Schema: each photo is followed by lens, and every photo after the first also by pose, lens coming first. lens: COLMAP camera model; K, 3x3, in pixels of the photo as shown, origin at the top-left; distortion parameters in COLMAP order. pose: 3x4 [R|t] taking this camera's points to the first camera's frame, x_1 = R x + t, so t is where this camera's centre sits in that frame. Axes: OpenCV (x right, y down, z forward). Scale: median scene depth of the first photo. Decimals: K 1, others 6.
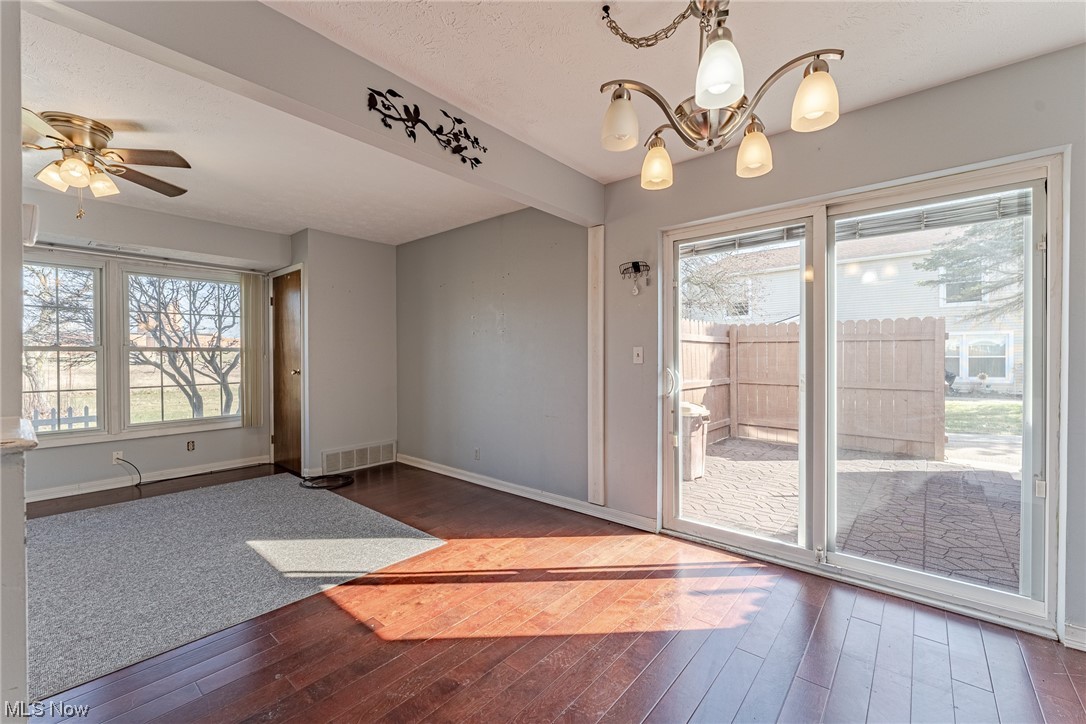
lens RADIAL K [[450.4, 0, 532.1], [0, 450.4, 359.1], [0, 0, 1]] dist [-0.000410, 0.000038]
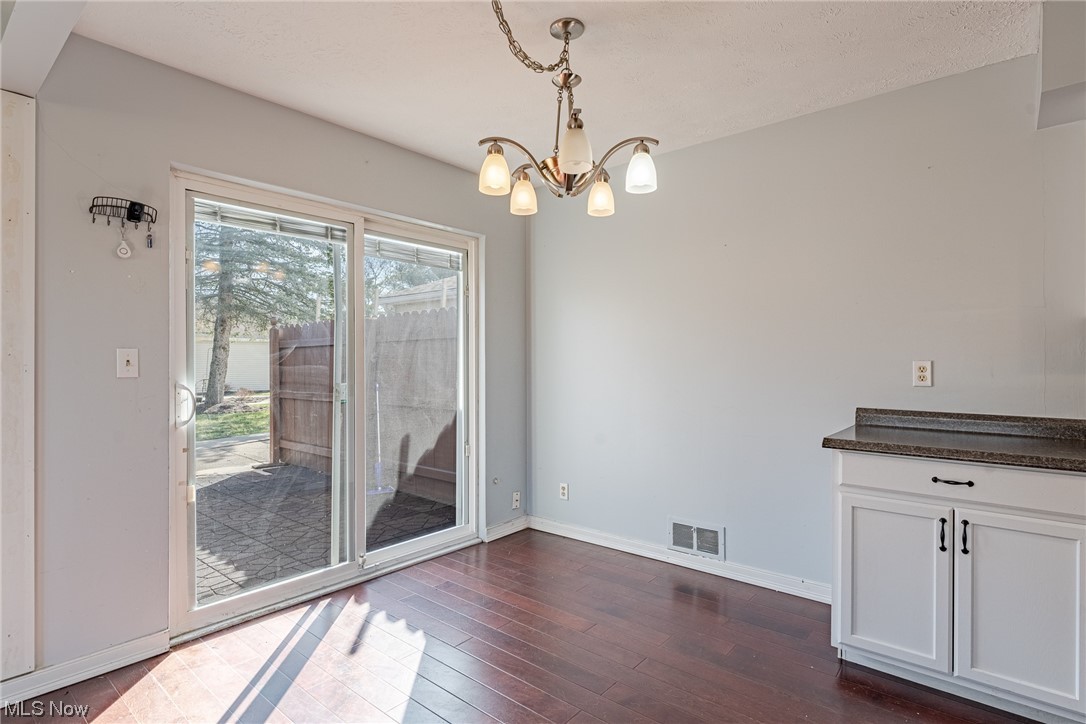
lens RADIAL K [[556.0, 0, 543.0], [0, 556.0, 362.0], [0, 0, 1]] dist [0.003983, 0.000546]
pose [[-0.014532, 0.006124, 0.999876, -0.528267], [0.008252, 0.999948, -0.006004, -0.001106], [-0.999860, 0.008164, -0.014581, 0.521206]]
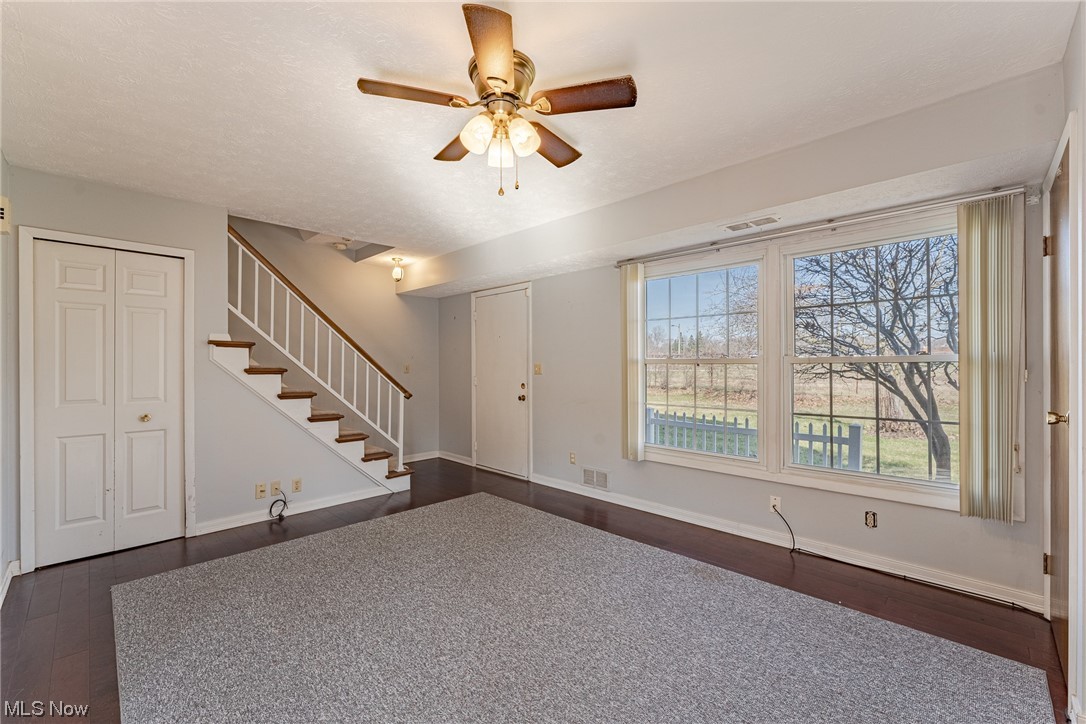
lens RADIAL K [[453.0, 0, 545.7], [0, 453.0, 366.9], [0, 0, 1]] dist [0.001030, -0.000086]
pose [[-0.050217, 0.011392, -0.998673, -0.205594], [-0.005338, 0.999918, 0.011675, -0.025743], [0.998724, 0.005917, -0.050152, 0.933610]]
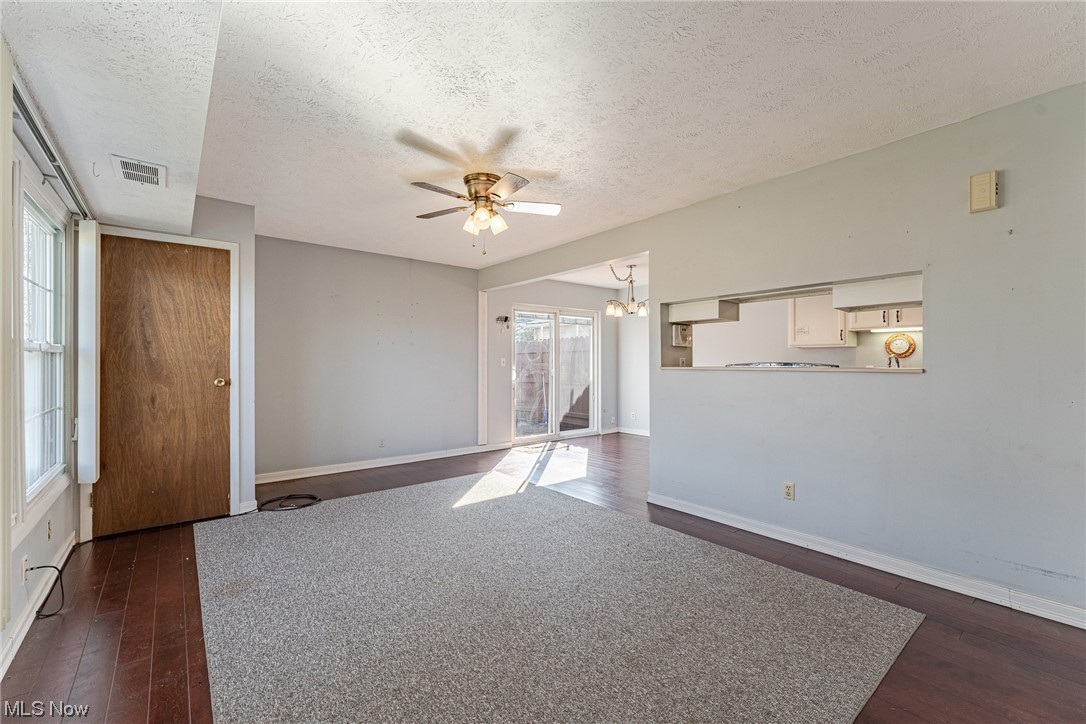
lens RADIAL K [[450.2, 0, 543.0], [0, 450.2, 362.0], [0, 0, 1]] dist [-0.001709, -0.000084]
pose [[0.166081, 0.006667, 0.986090, -1.841504], [0.006866, 0.999945, -0.007917, 0.008131], [-0.986088, 0.008085, 0.166026, 0.534695]]
